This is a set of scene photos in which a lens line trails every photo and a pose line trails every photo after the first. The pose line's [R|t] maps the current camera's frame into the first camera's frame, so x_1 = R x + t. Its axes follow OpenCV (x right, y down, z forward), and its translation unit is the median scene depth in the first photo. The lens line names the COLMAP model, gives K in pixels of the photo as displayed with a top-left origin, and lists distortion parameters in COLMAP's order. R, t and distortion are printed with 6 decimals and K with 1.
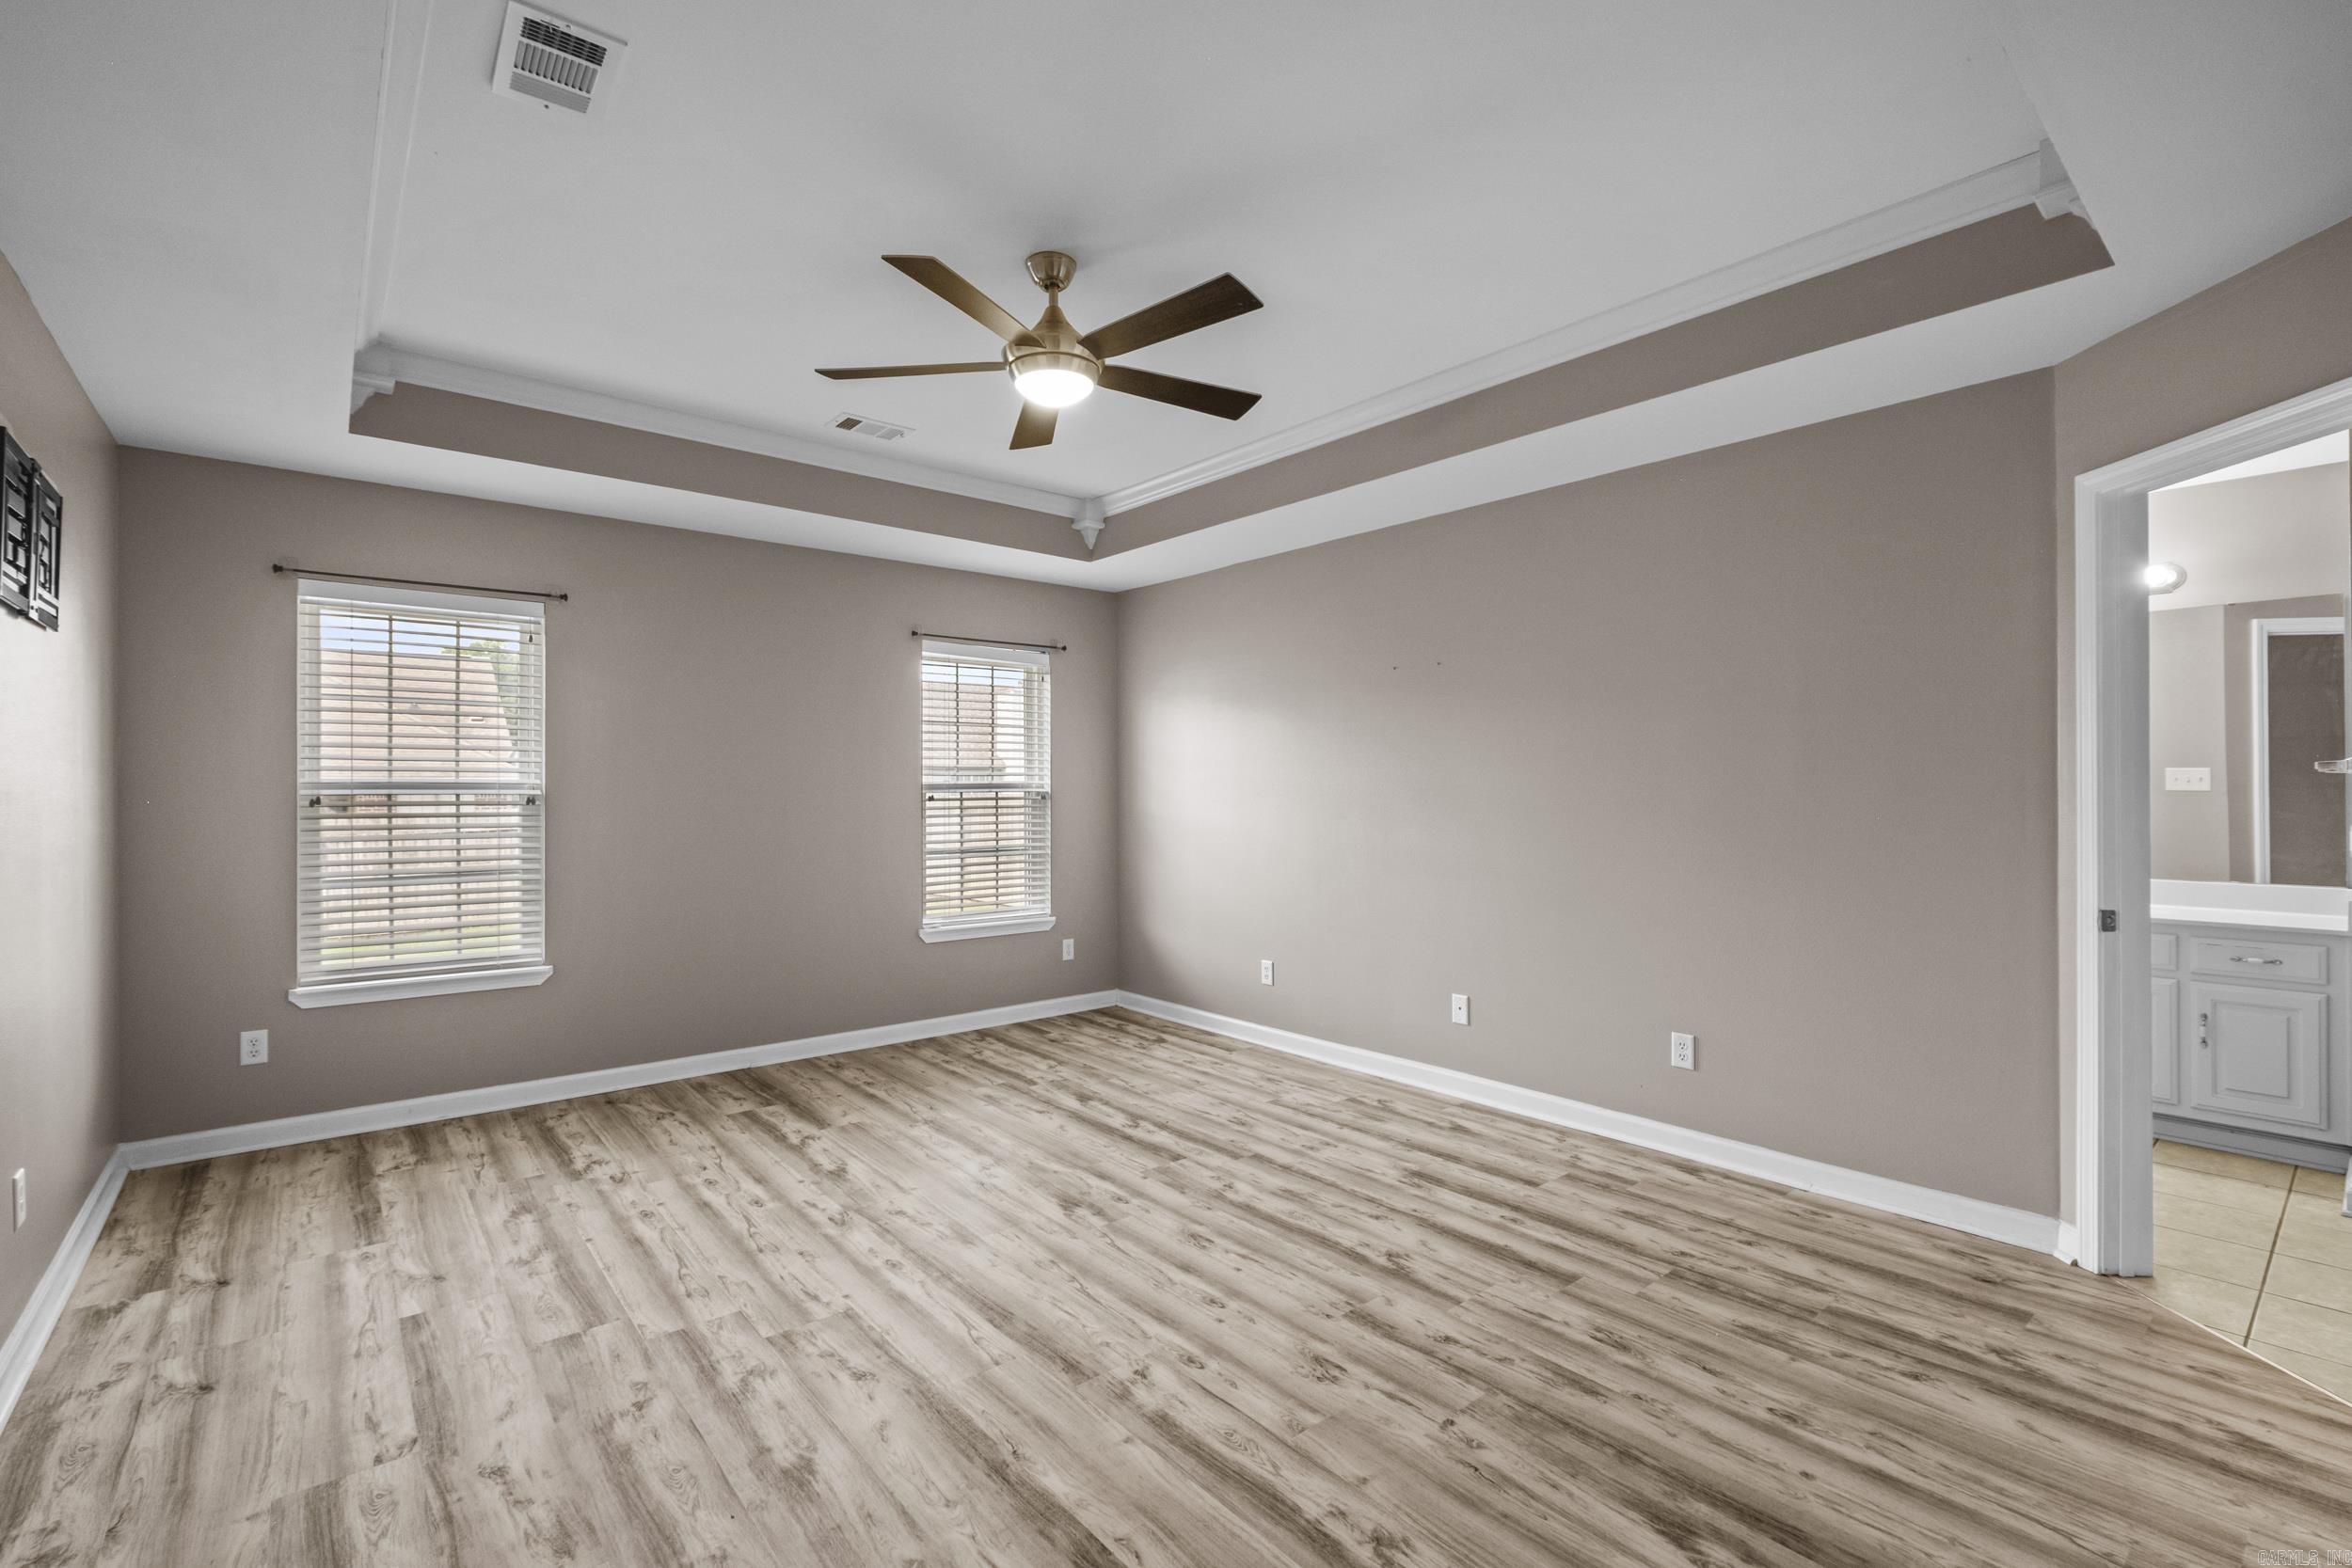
lens RADIAL K [[1027.8, 0, 1158.3], [0, 1027.8, 779.4], [0, 0, 1]] dist [-0.005320, -0.000901]
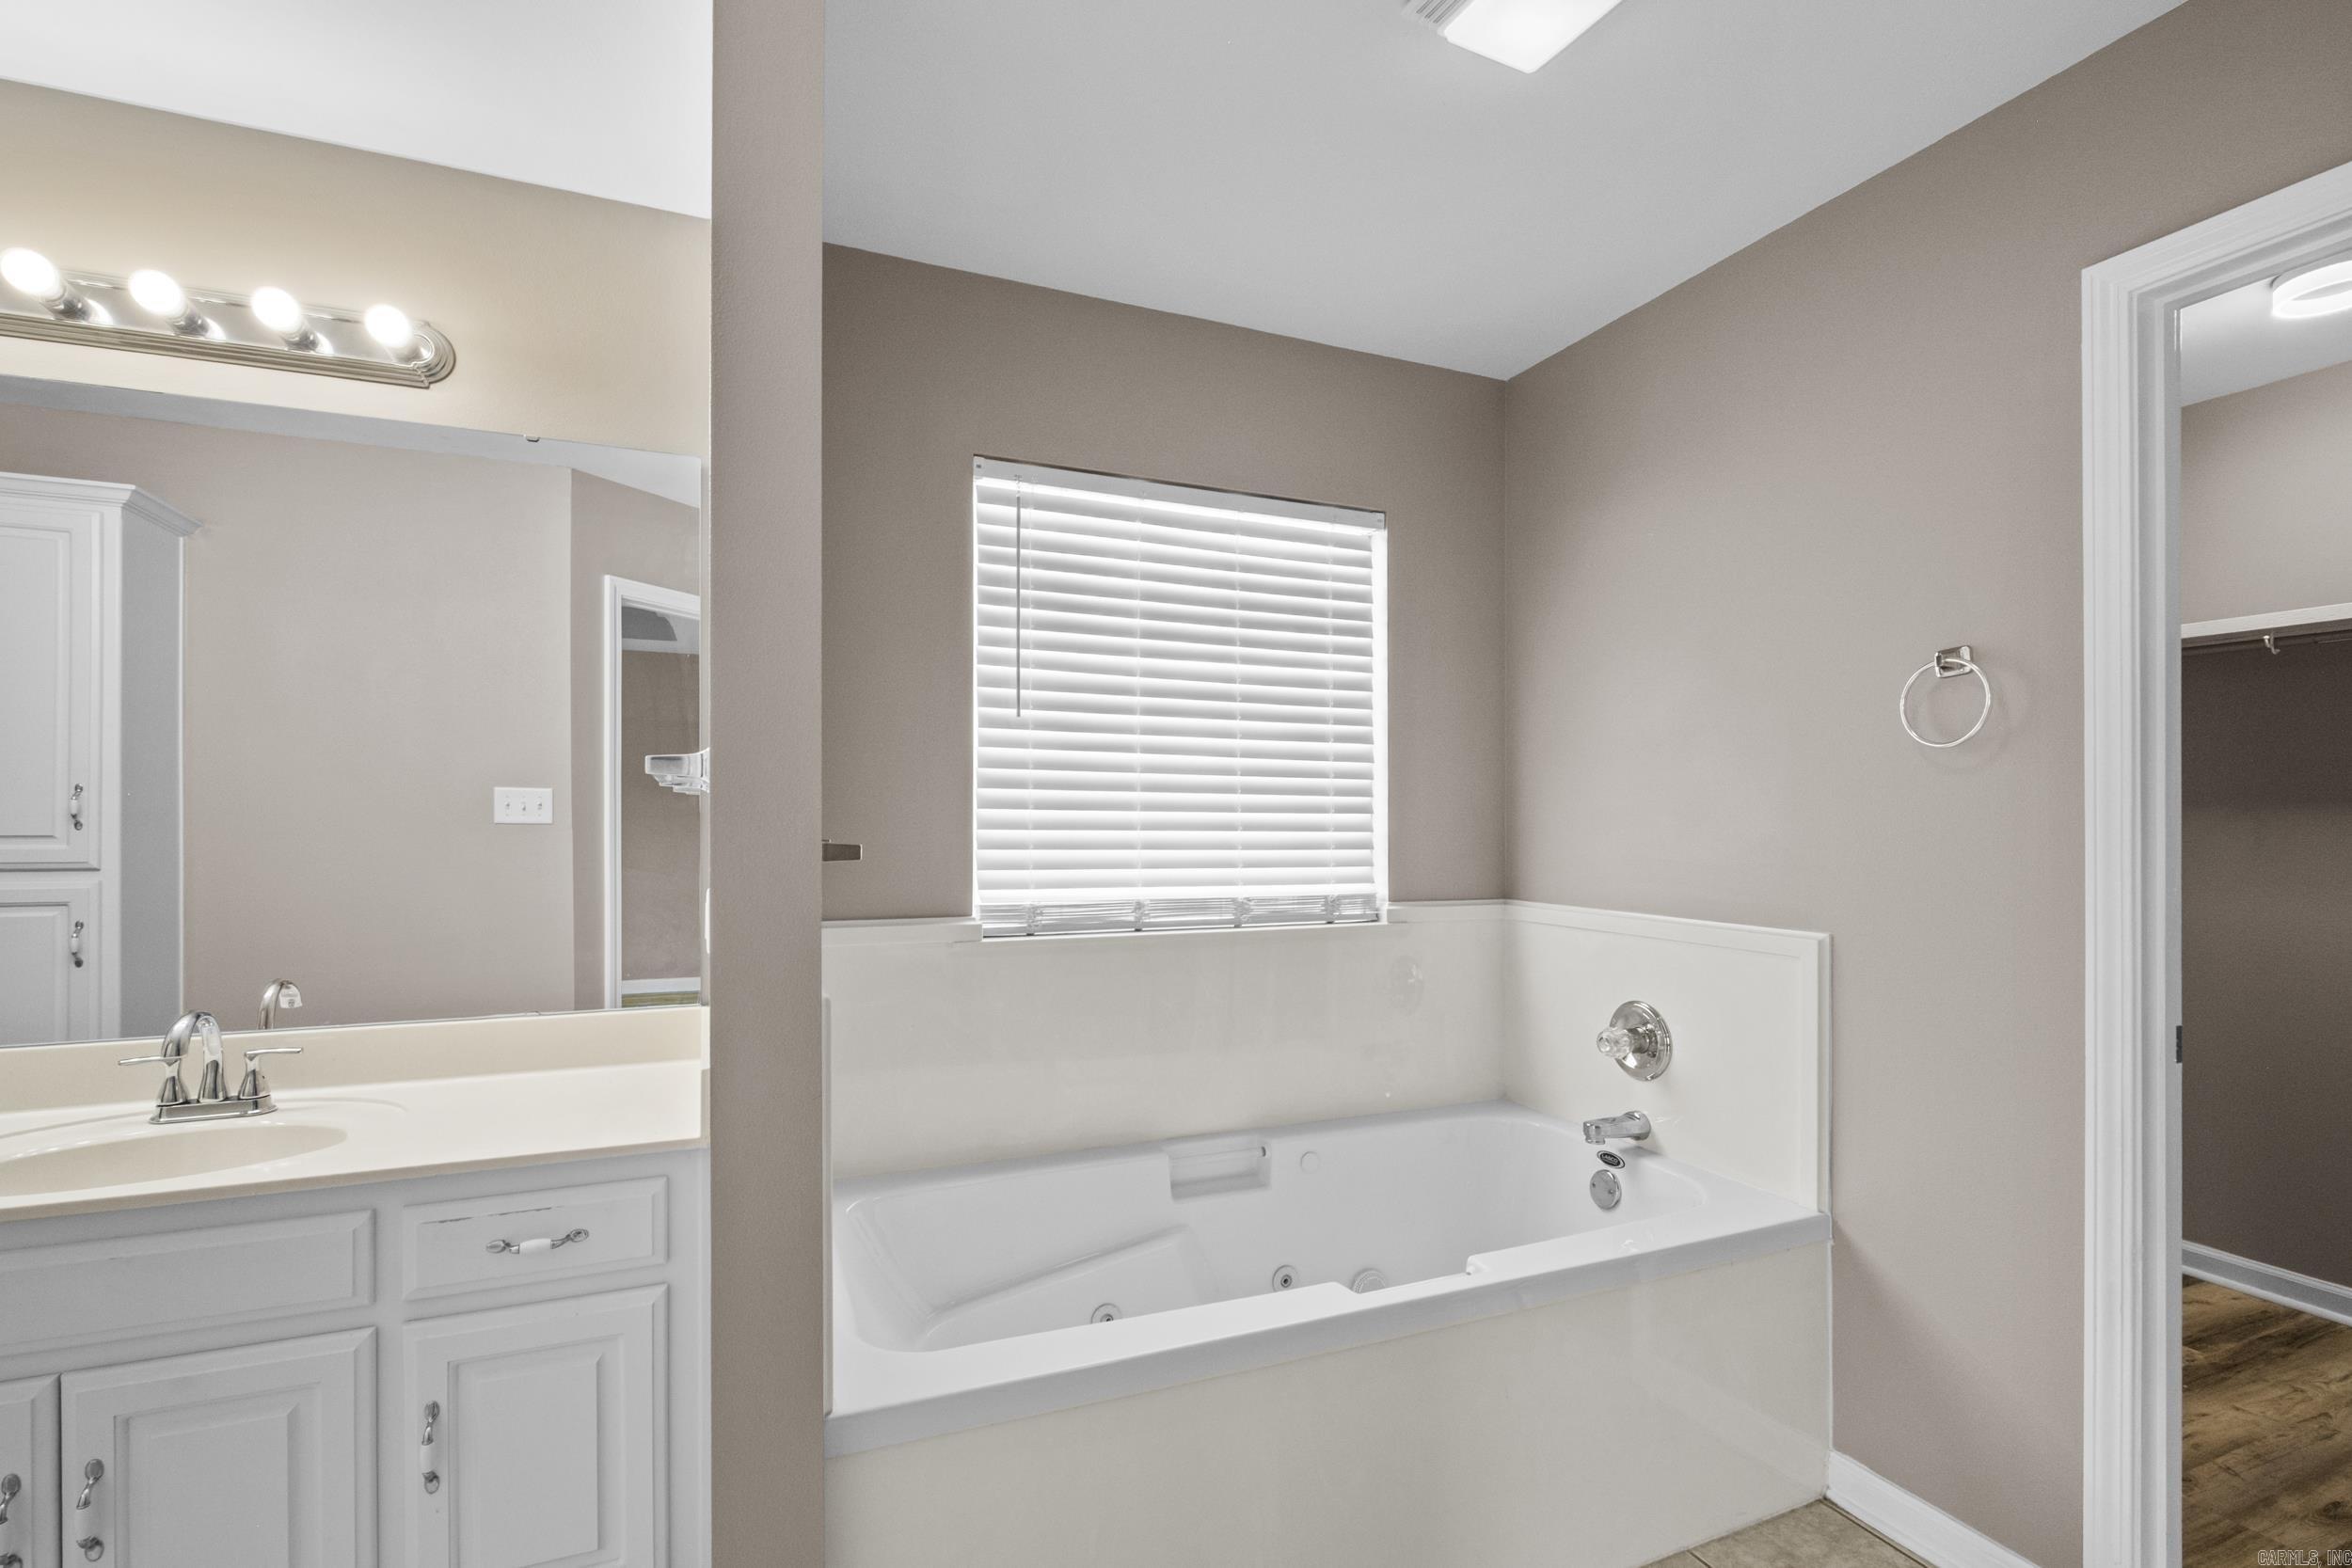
lens RADIAL K [[1027.8, 0, 1158.3], [0, 1027.8, 779.4], [0, 0, 1]] dist [-0.005320, -0.000901]
pose [[0.276659, 0.032852, 0.960406, 0.820040], [-0.013312, 0.999451, -0.030353, -0.003047], [-0.960876, -0.004387, 0.276945, 0.714685]]
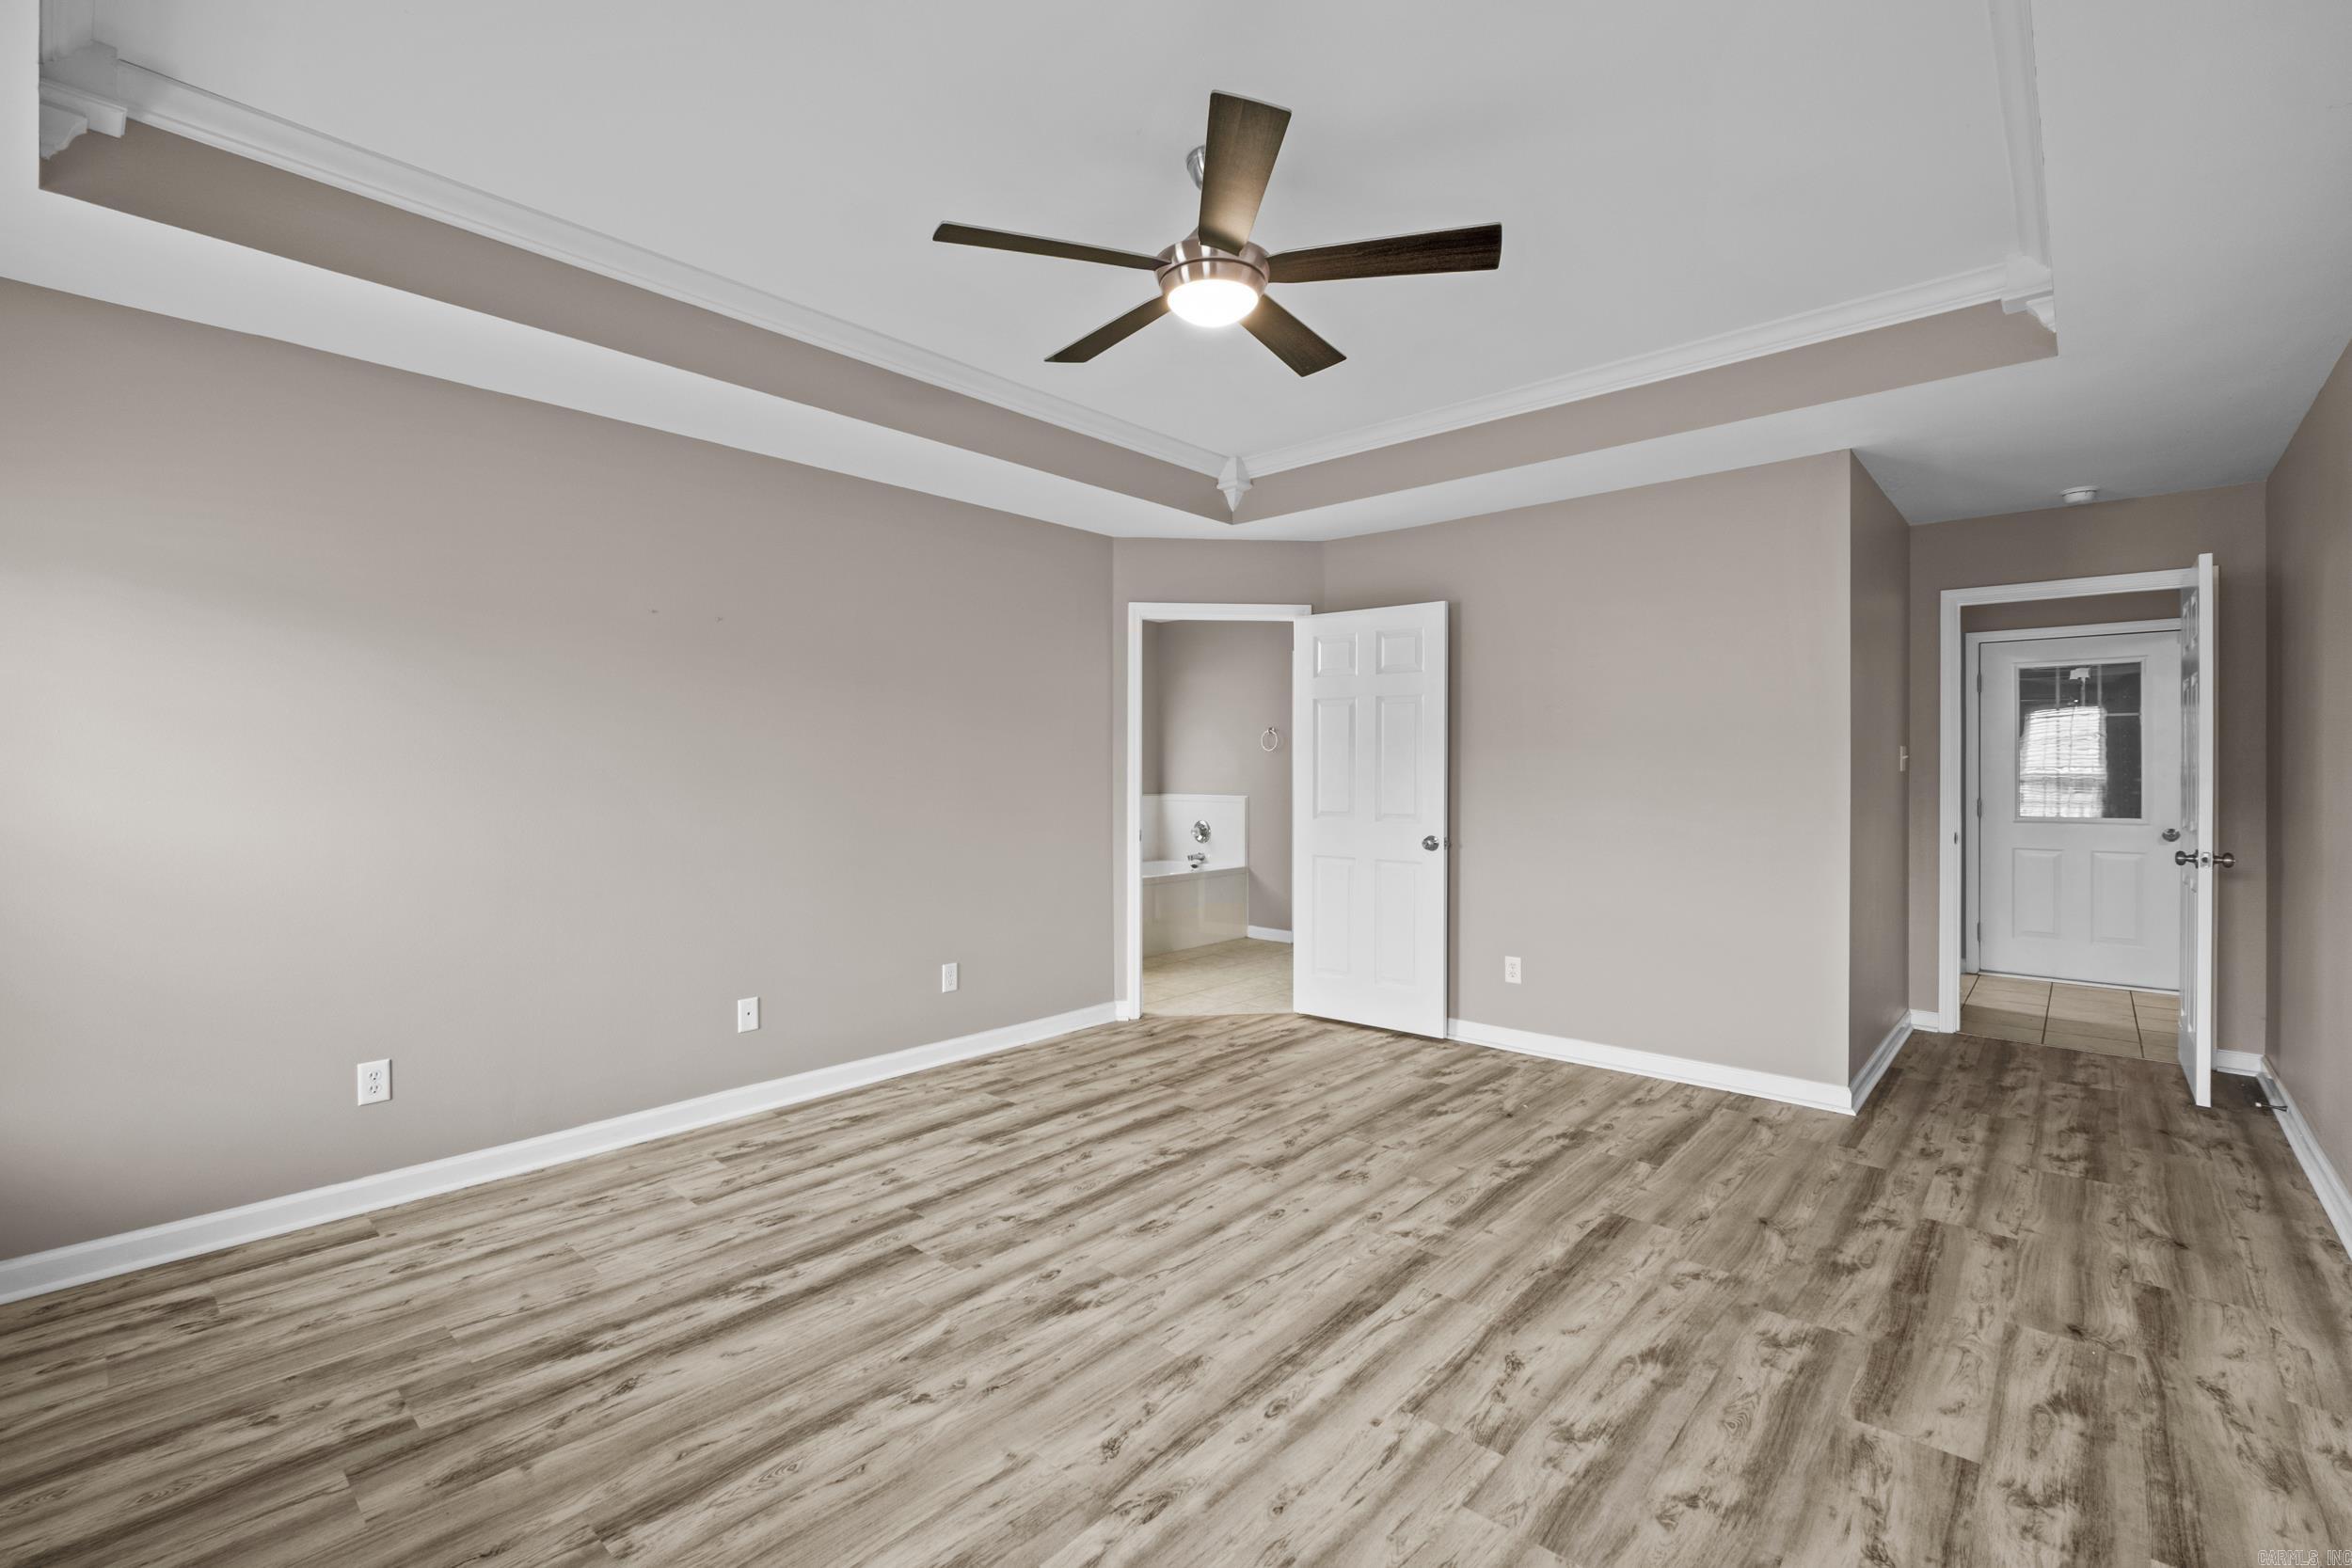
lens RADIAL K [[1027.8, 0, 1158.3], [0, 1027.8, 779.4], [0, 0, 1]] dist [-0.005320, -0.000901]
pose [[-0.143420, -0.007515, 0.989633, -0.859973], [-0.010024, 0.999931, 0.006140, 0.015327], [-0.989611, -0.009039, -0.143485, 1.057326]]
